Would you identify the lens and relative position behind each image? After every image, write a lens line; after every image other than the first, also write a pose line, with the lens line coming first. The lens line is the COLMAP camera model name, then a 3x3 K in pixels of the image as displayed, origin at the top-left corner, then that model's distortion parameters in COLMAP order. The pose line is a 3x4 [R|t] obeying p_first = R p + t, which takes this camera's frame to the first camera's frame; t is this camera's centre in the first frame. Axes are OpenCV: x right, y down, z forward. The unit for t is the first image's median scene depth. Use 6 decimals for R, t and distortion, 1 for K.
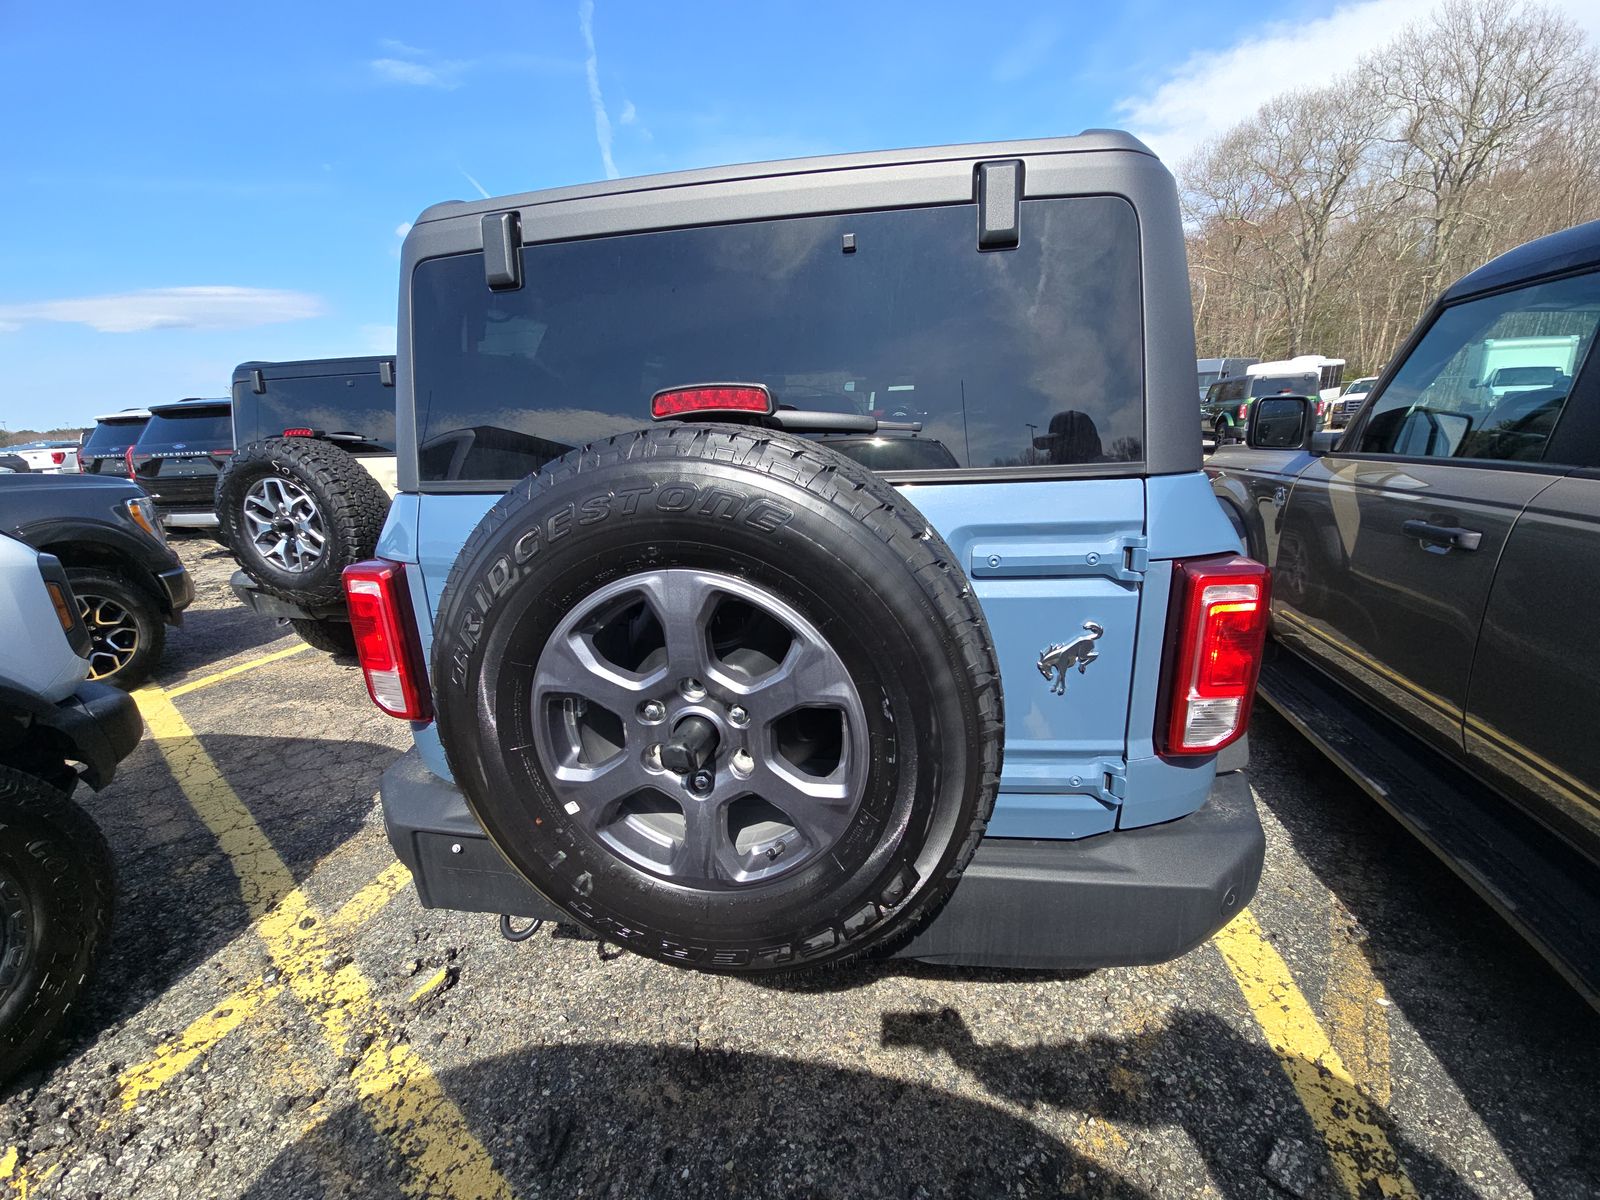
lens RADIAL K [[648.0, 0, 808.1], [0, 648.0, 614.4], [0, 0, 1]] dist [0.001137, -0.003853]
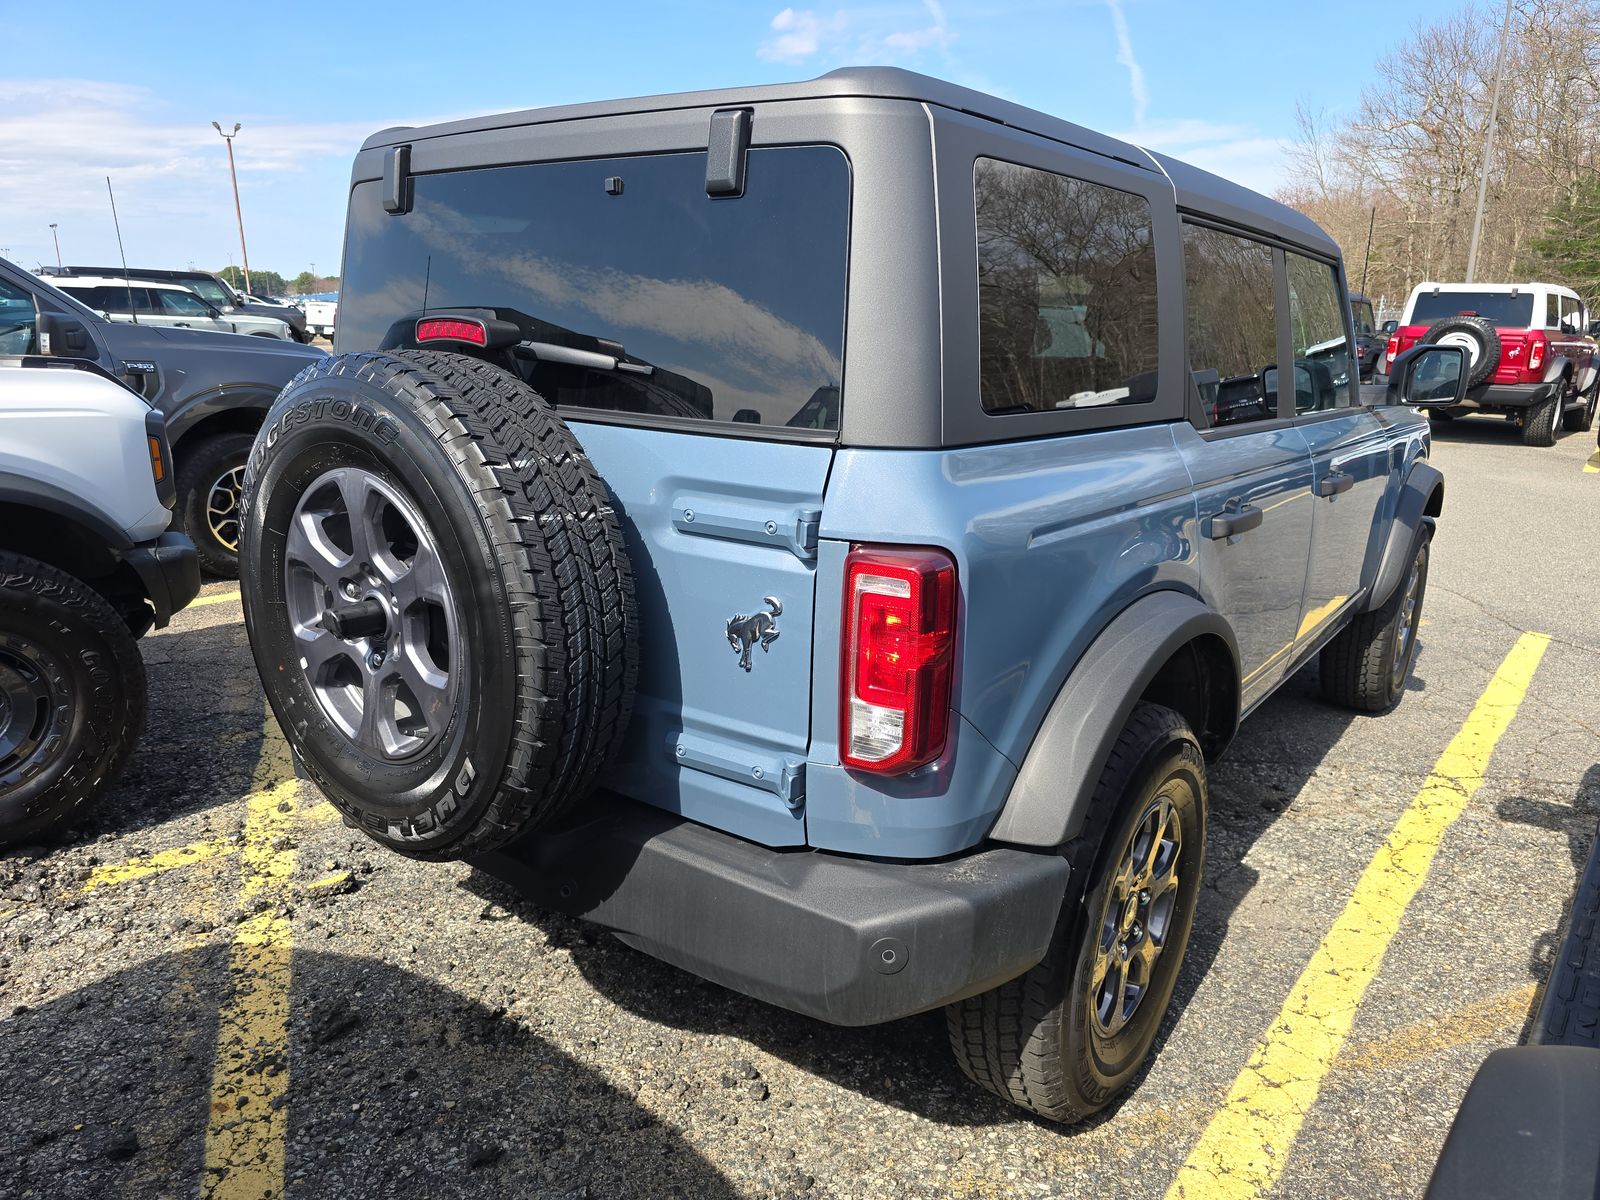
lens RADIAL K [[1089.0, 0, 799.8], [0, 1089.0, 606.1], [0, 0, 1]] dist [0.014299, -0.006884]
pose [[0.884251, 0.177631, -0.431912, 0.768639], [-0.190285, 0.981627, 0.014140, -0.002972], [0.426488, 0.069683, 0.901805, -0.256537]]
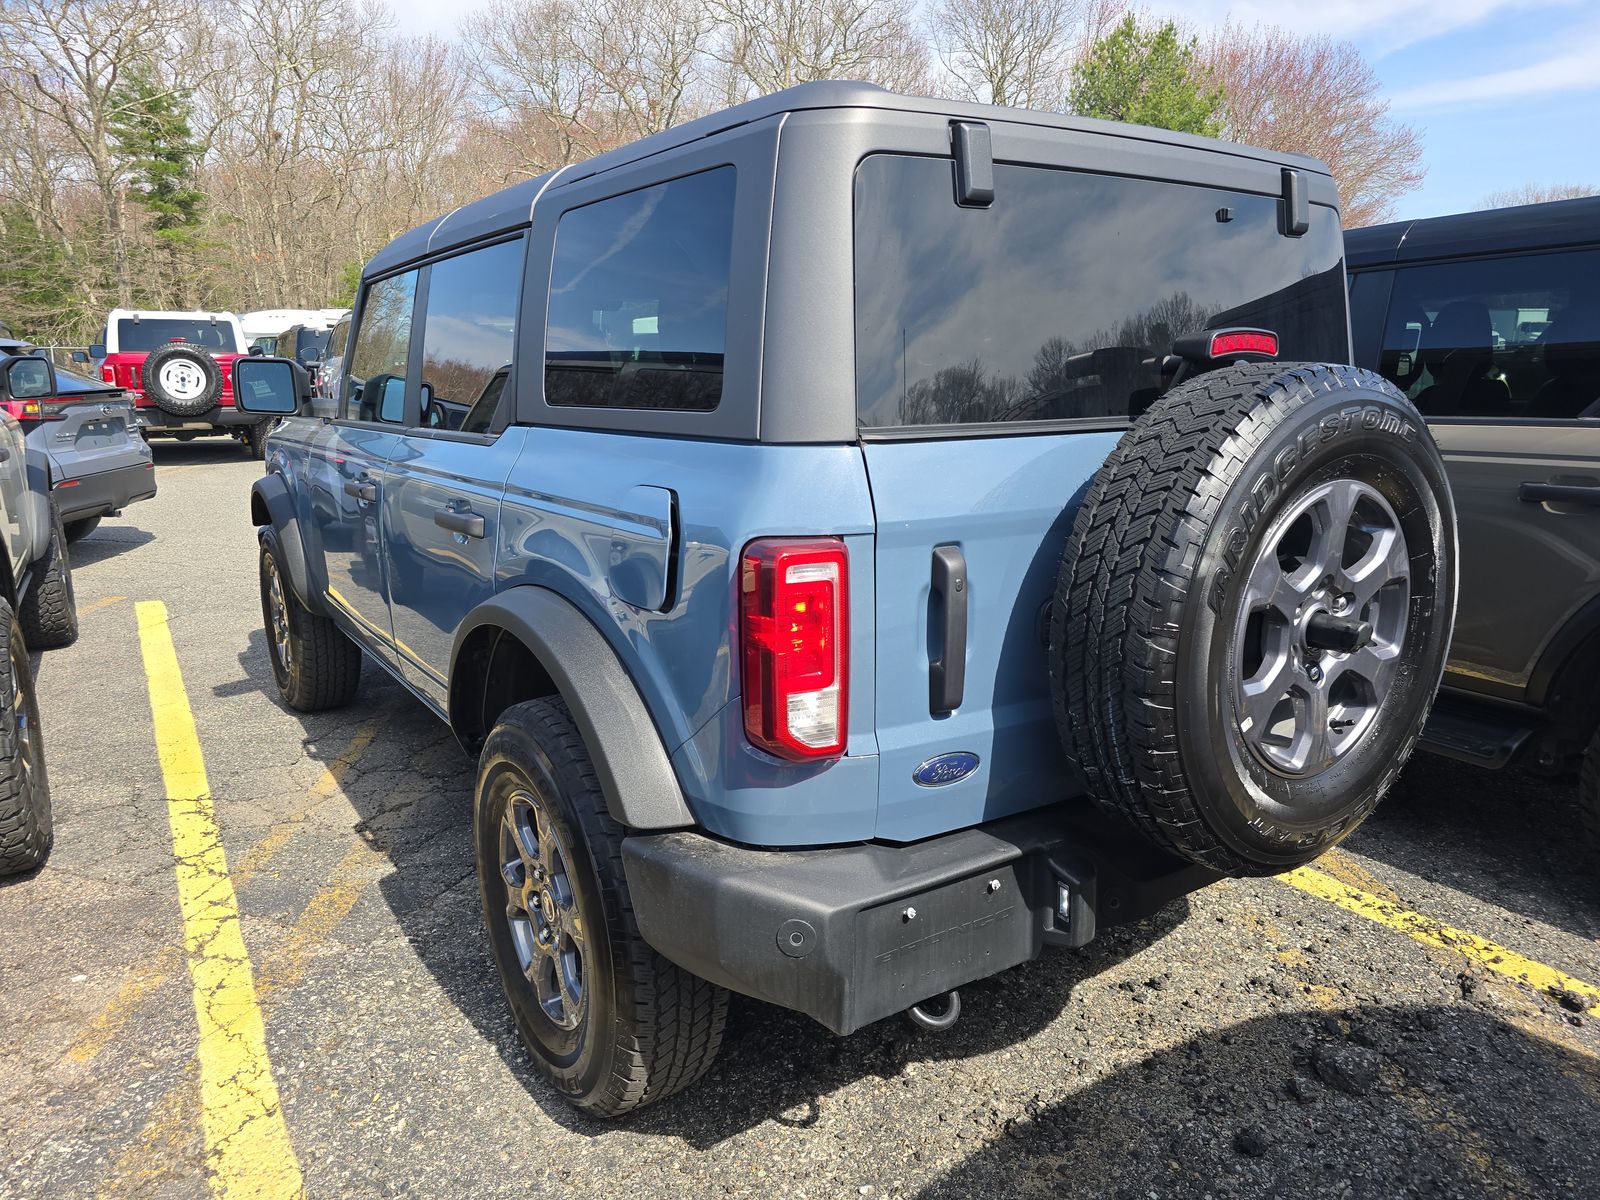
lens RADIAL K [[1089.0, 0, 796.9], [0, 1089.0, 586.0], [0, 0, 1]] dist [0.014299, -0.006884]
pose [[0.728801, -0.105151, 0.676603, -1.233859], [0.175118, 0.983899, -0.035720, 0.003488], [-0.661954, 0.144518, 0.735481, 0.074324]]
